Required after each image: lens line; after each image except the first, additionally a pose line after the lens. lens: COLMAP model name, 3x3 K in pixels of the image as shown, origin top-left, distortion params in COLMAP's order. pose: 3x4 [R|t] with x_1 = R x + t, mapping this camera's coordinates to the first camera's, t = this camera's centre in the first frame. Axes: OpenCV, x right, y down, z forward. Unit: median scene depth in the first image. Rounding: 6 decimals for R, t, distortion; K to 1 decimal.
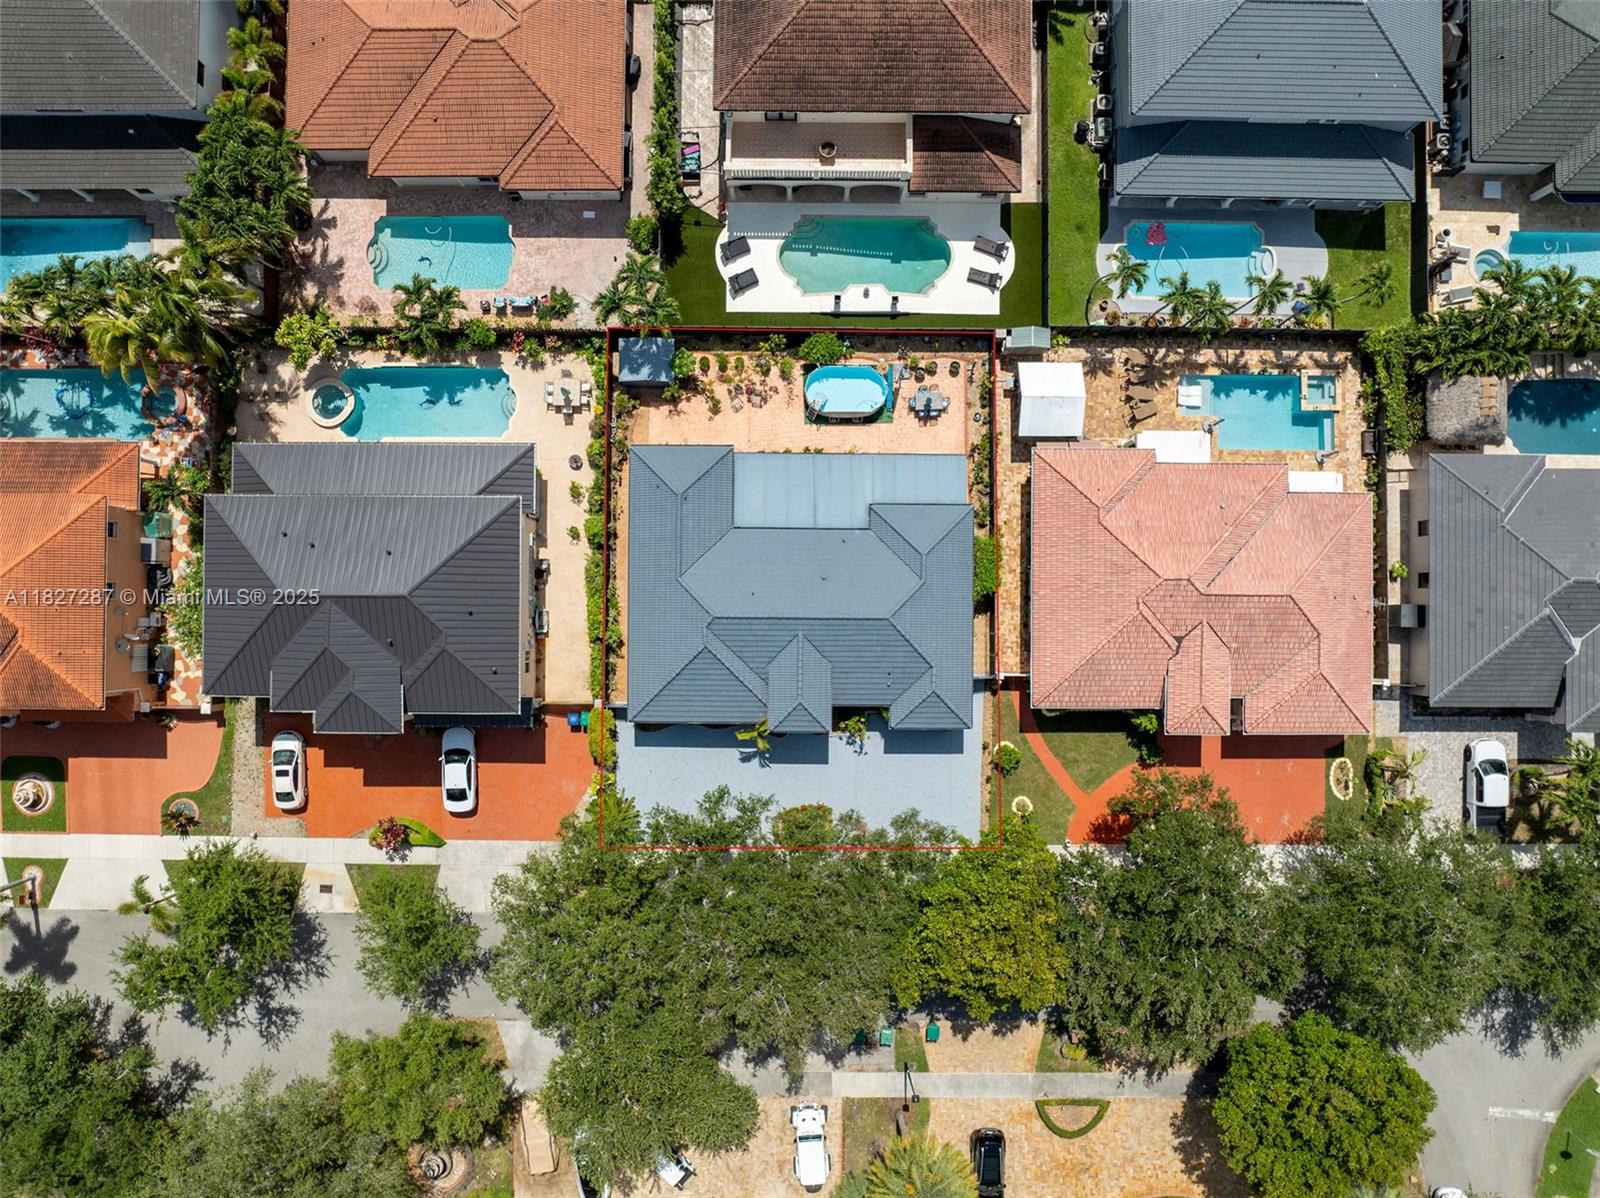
lens RADIAL K [[1115.5, 0, 800.3], [0, 1115.5, 609.2], [0, 0, 1]] dist [-0.006462, -0.100420]
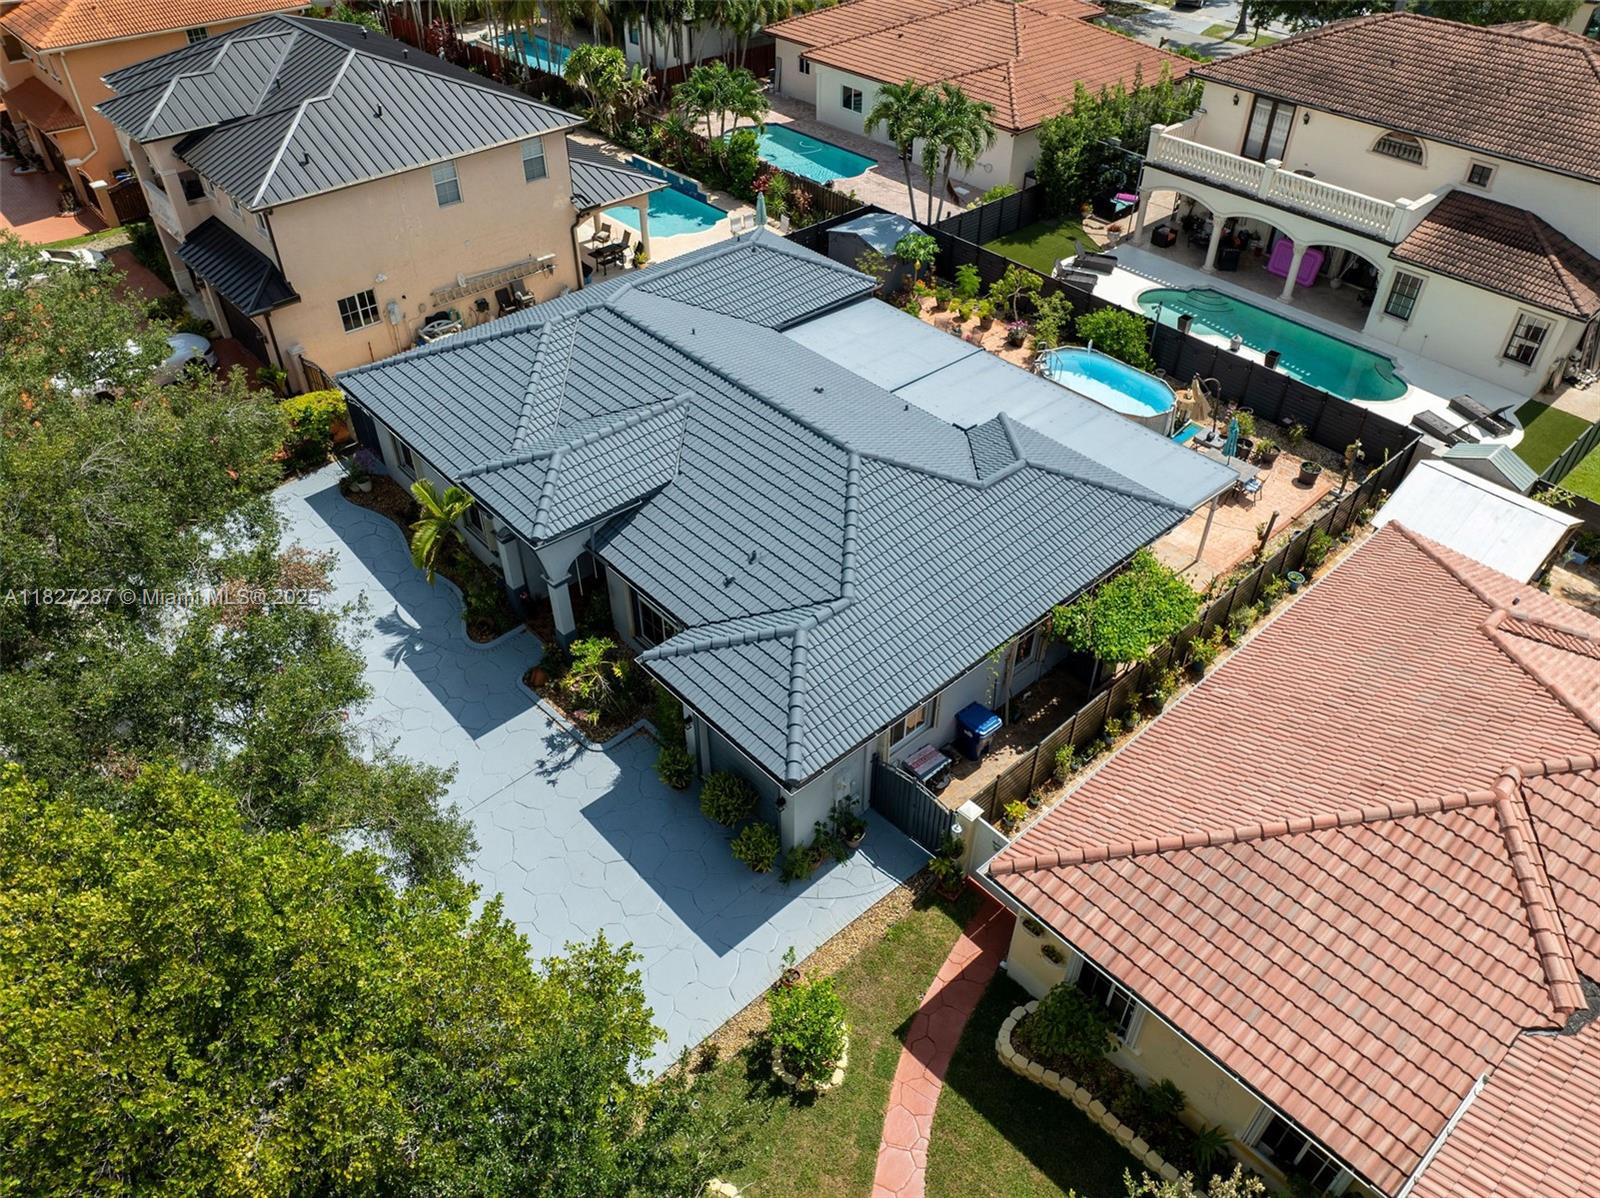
lens RADIAL K [[1131.7, 0, 801.9], [0, 1131.7, 597.1], [0, 0, 1]] dist [-0.058619, 0.031668]
pose [[0.675195, 0.480714, -0.559488, 0.295385], [-0.737628, 0.444321, -0.508413, 0.232999], [0.004191, 0.755972, 0.654591, 0.718639]]
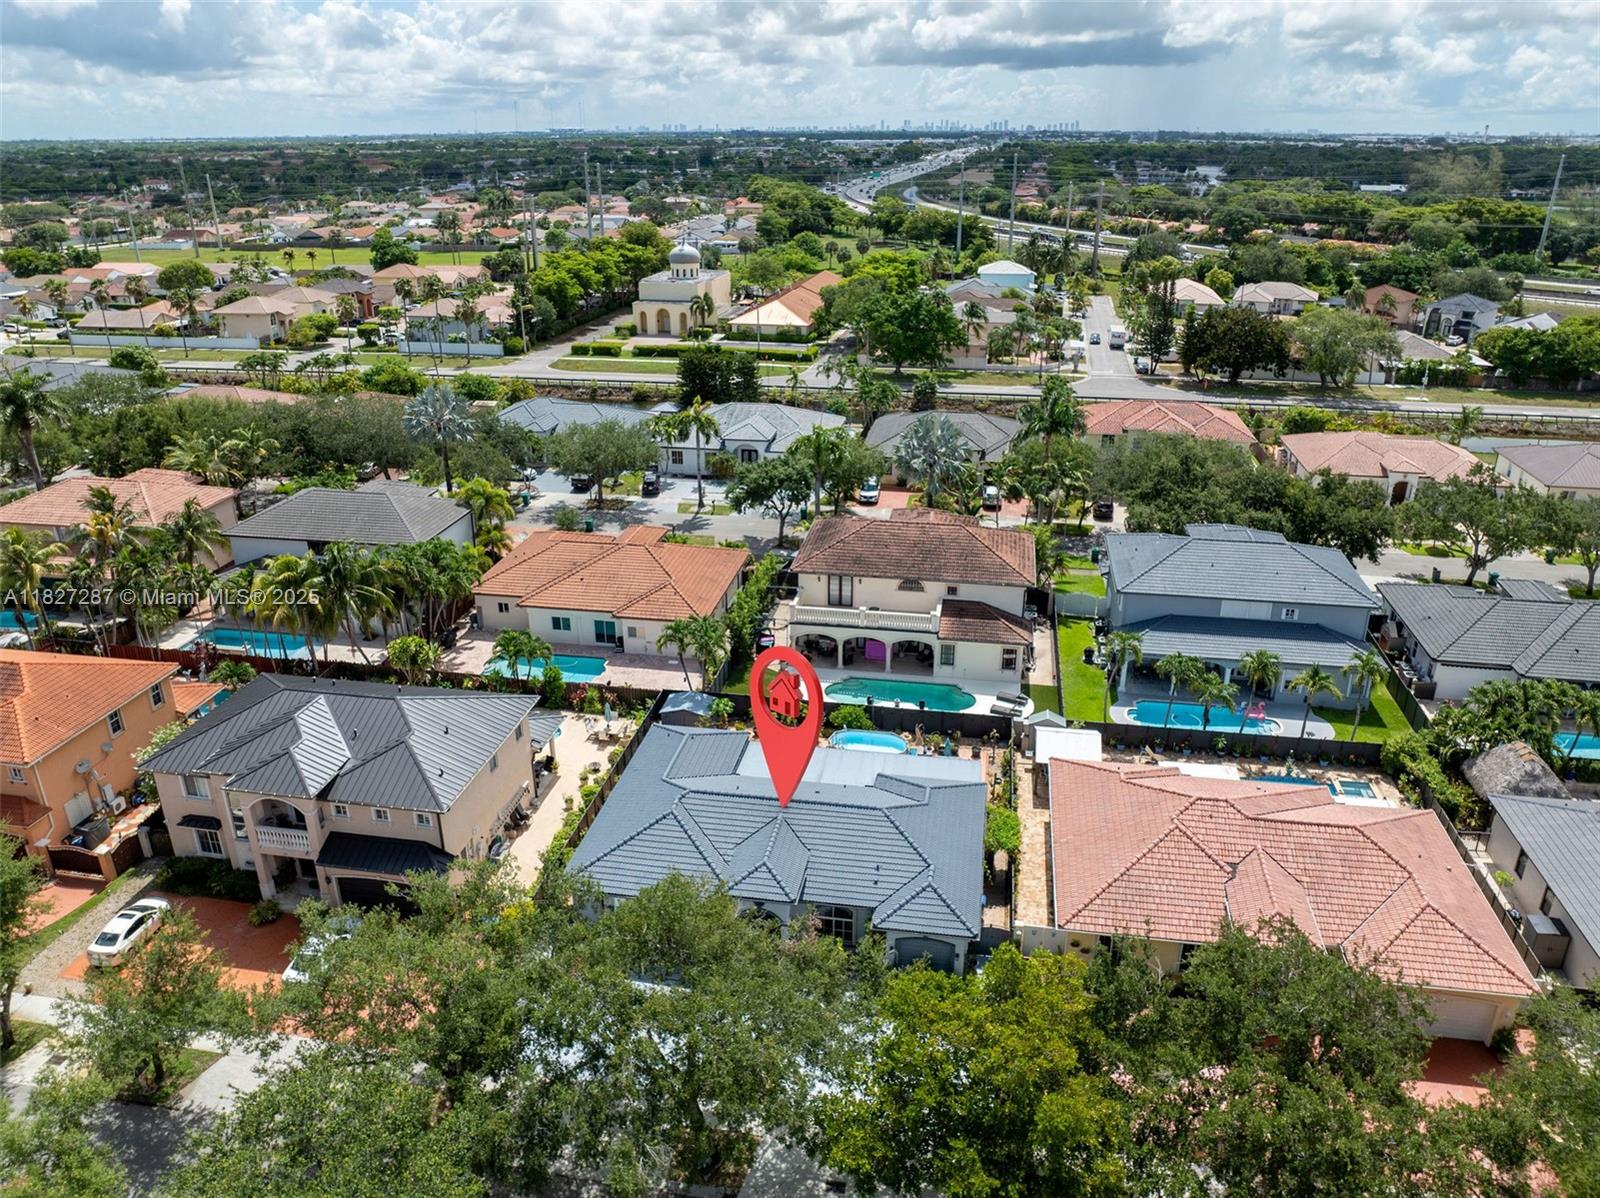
lens RADIAL K [[1117.0, 0, 805.6], [0, 1117.0, 597.3], [0, 0, 1]] dist [-0.033368, -0.001396]
pose [[0.986120, 0.059154, -0.155138, 0.135840], [-0.165884, 0.390556, -0.905510, 0.697167], [0.007026, 0.918677, 0.394948, 0.462472]]
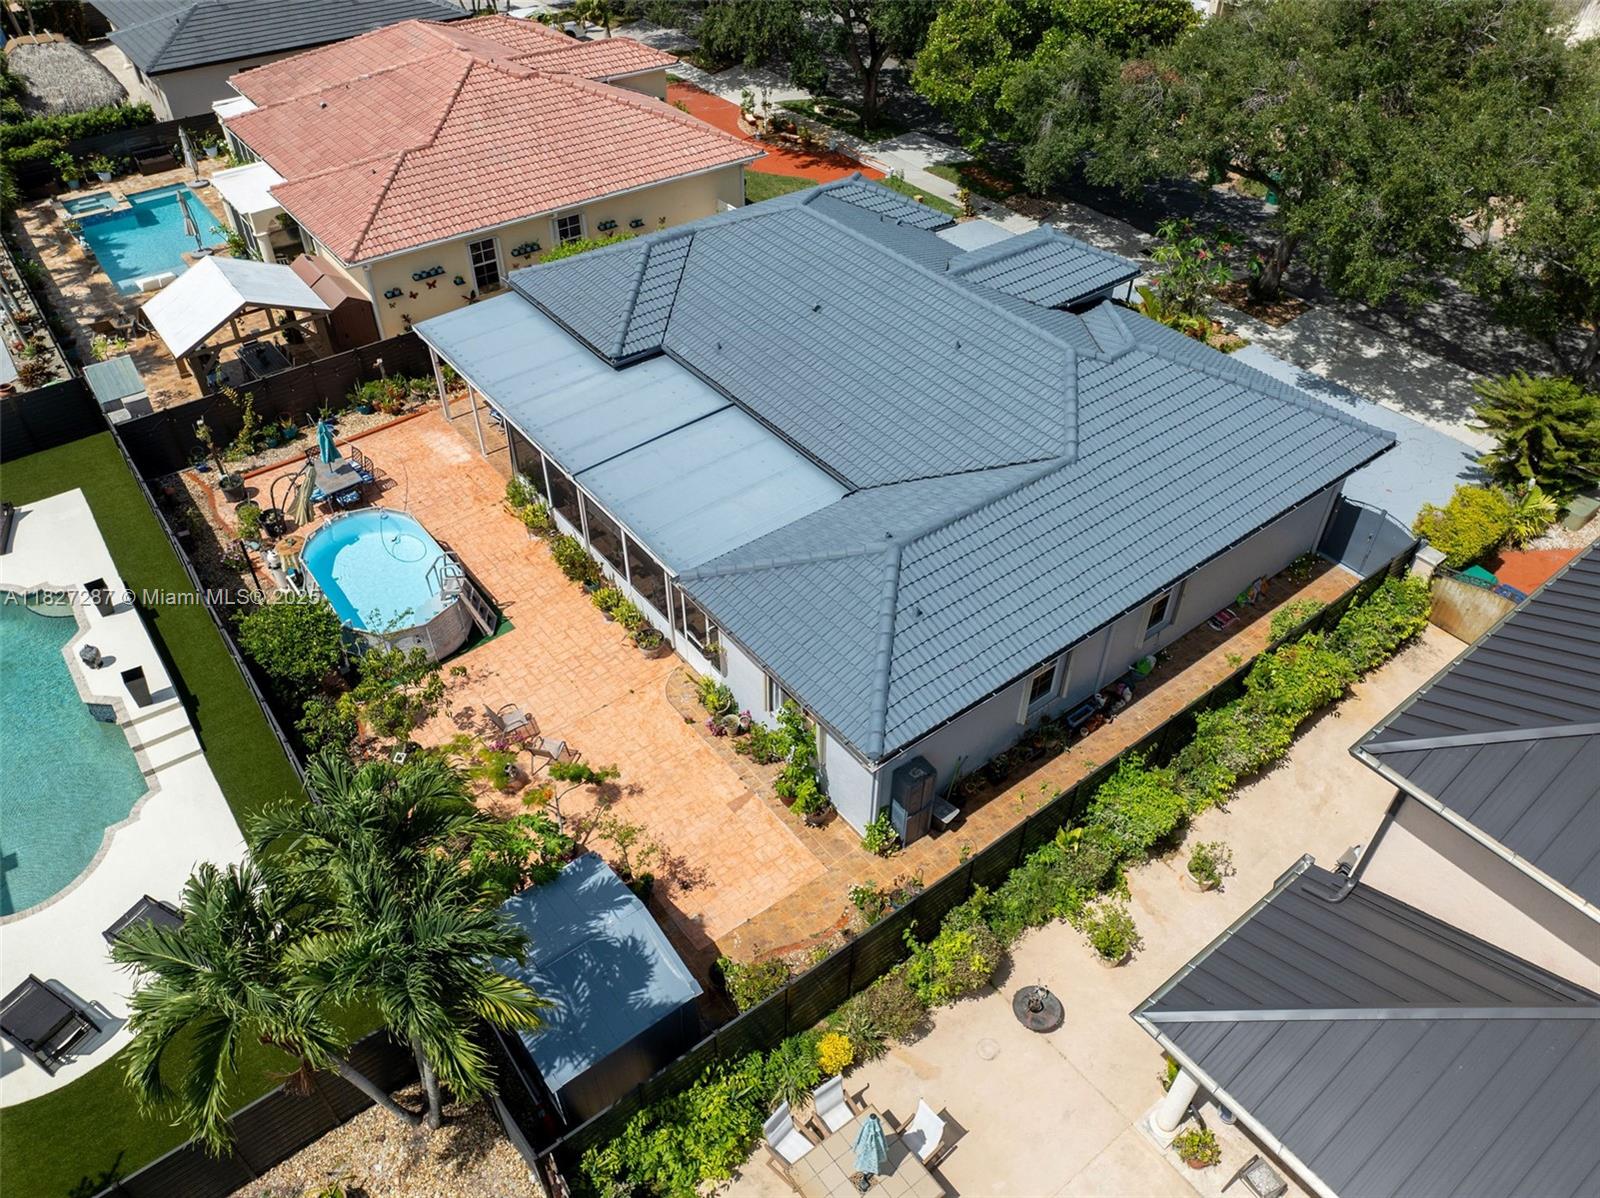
lens RADIAL K [[1122.1, 0, 806.0], [0, 1122.1, 605.0], [0, 0, 1]] dist [-0.040407, 0.001798]
pose [[-0.618378, -0.529064, 0.581120, -0.273543], [0.785627, -0.397362, 0.474231, -0.266956], [-0.019984, 0.749797, 0.661366, 0.752467]]
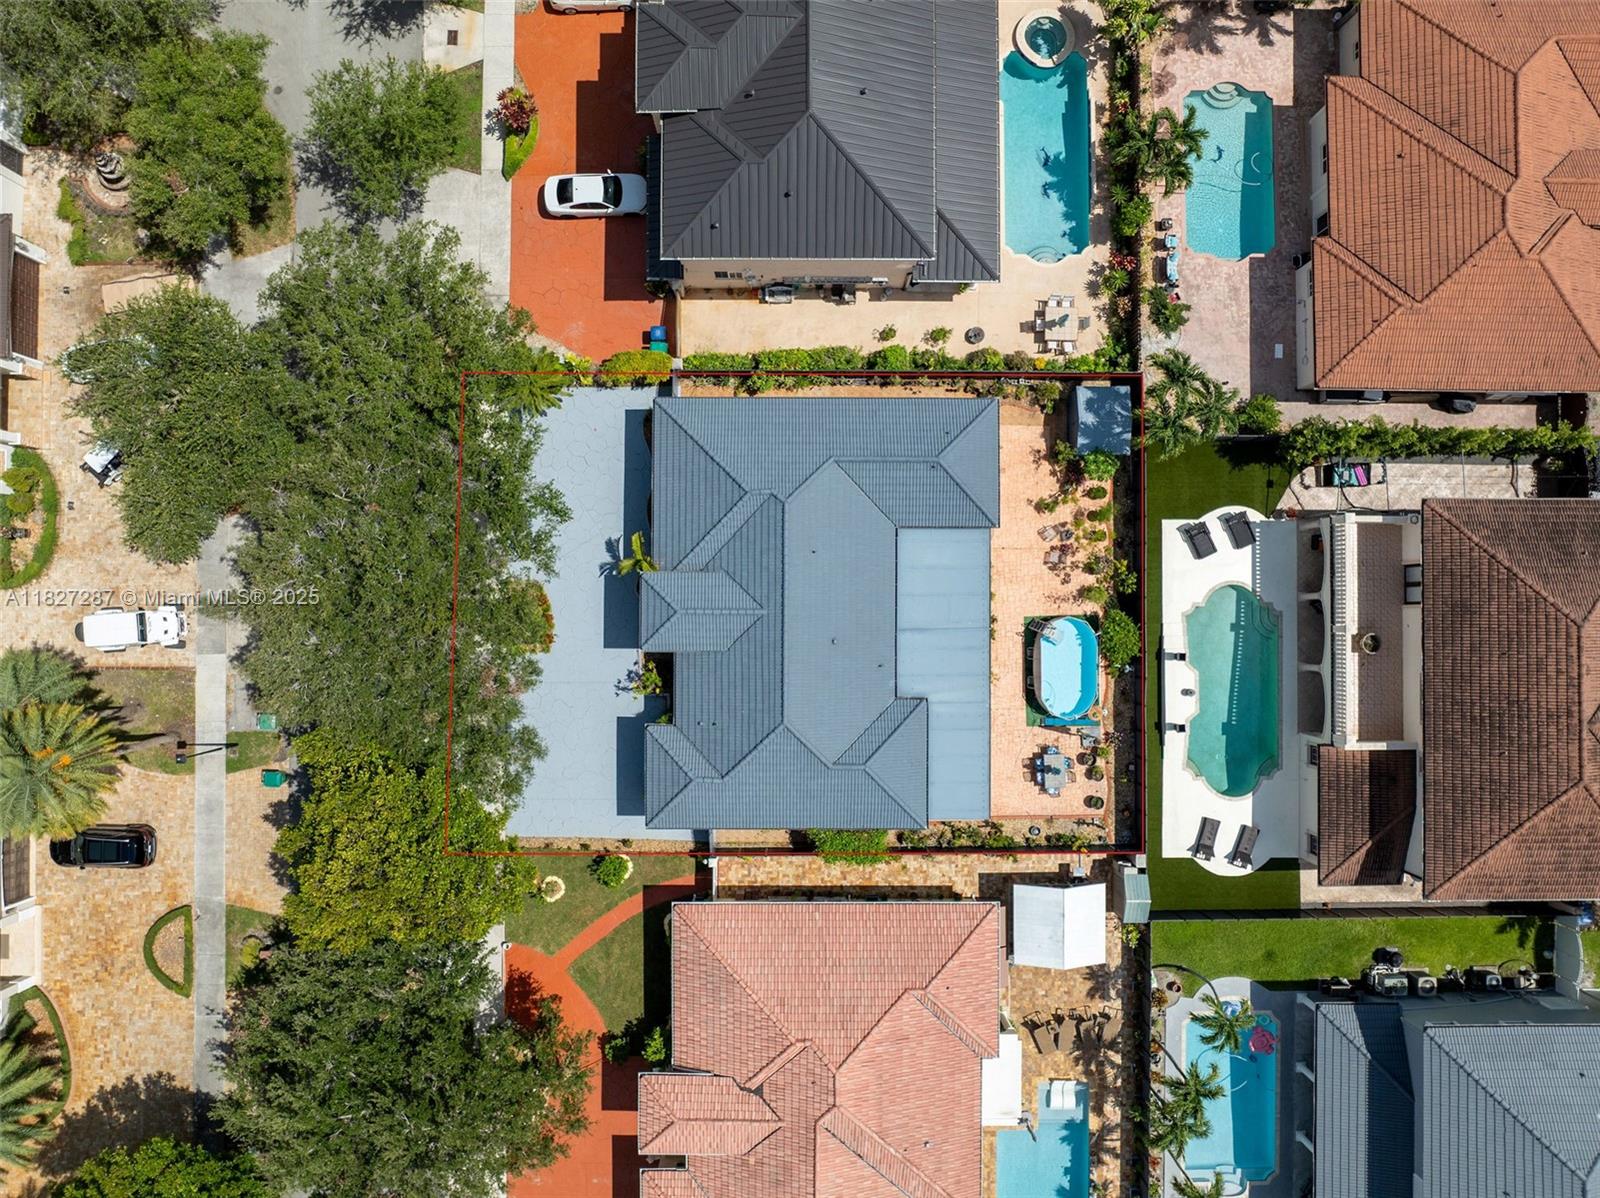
lens RADIAL K [[1107.9, 0, 800.0], [0, 1107.9, 599.0], [0, 0, 1]] dist [-0.005122, -0.099778]
pose [[0.004928, 0.999792, -0.019793, 0.006114], [-0.999984, 0.004980, 0.002552, -0.005361], [0.002650, 0.019780, 0.999801, 0.197873]]
